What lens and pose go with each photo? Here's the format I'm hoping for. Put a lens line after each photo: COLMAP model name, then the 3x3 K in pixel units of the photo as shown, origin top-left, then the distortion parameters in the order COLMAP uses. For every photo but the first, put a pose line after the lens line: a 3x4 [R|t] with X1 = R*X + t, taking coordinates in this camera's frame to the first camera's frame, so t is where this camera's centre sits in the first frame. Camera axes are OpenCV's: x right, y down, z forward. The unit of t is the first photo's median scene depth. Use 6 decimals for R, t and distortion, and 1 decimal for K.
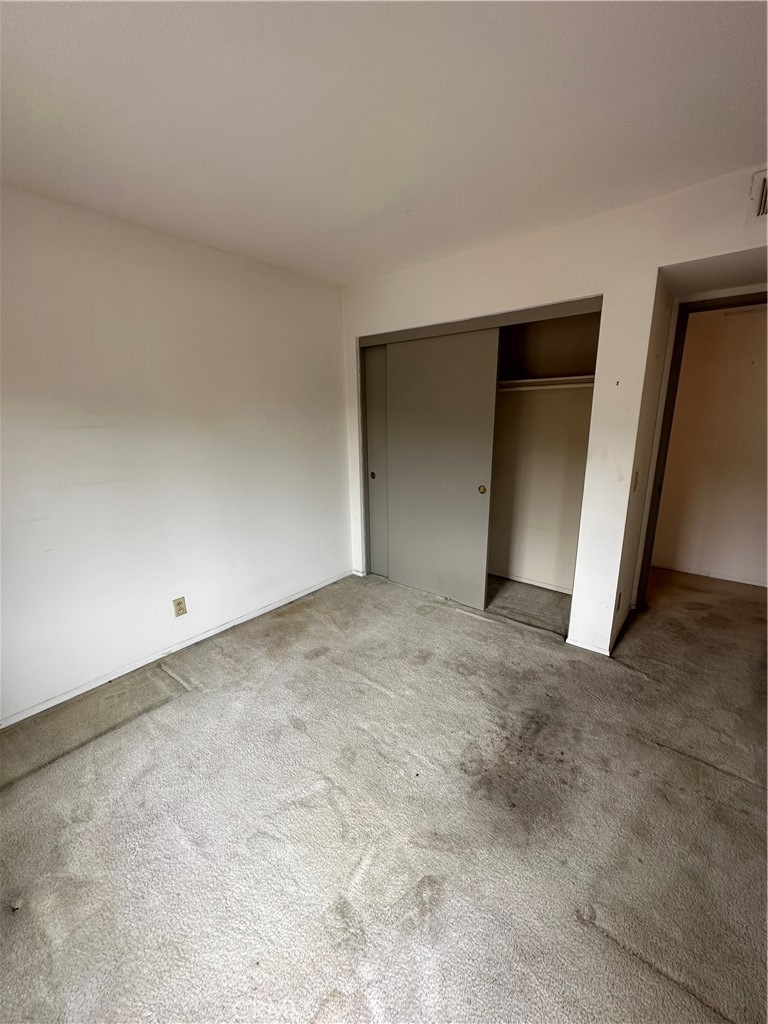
lens RADIAL K [[407.7, 0, 384.0], [0, 407.7, 512.0], [0, 0, 1]] dist [0.000309, 0.000078]
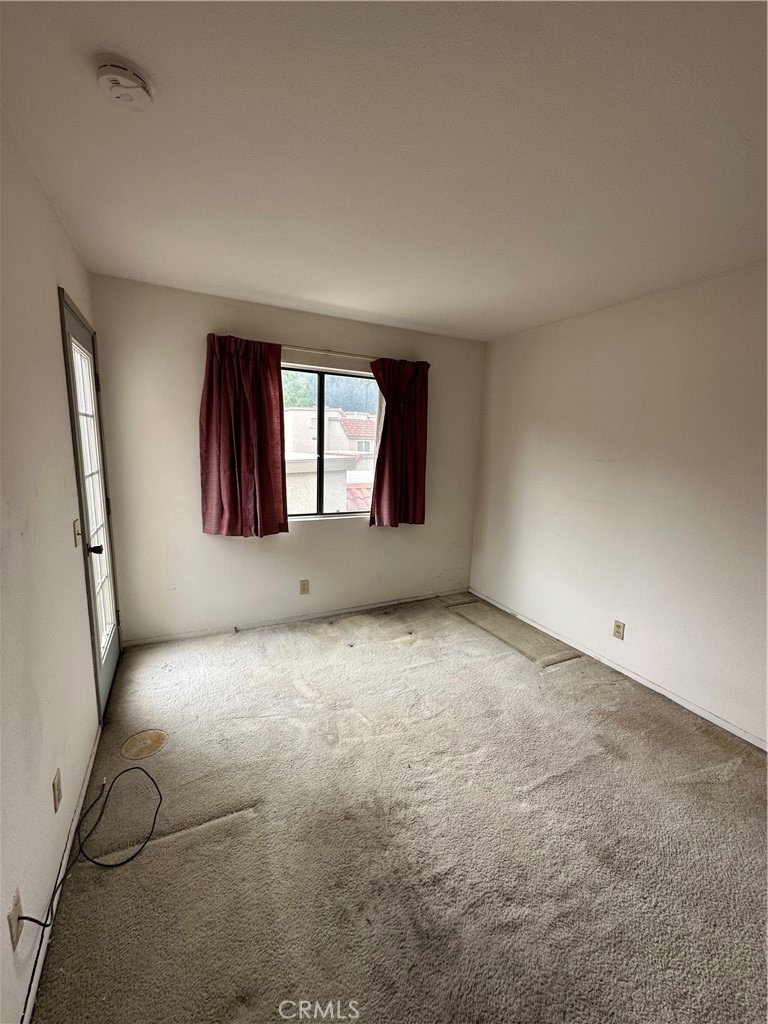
lens RADIAL K [[407.7, 0, 384.0], [0, 407.7, 512.0], [0, 0, 1]] dist [0.000309, 0.000078]
pose [[-0.400008, 0.160613, -0.902328, 0.889335], [-0.245990, 0.929586, 0.274514, -0.266148], [0.882883, 0.331772, -0.332333, 0.945172]]
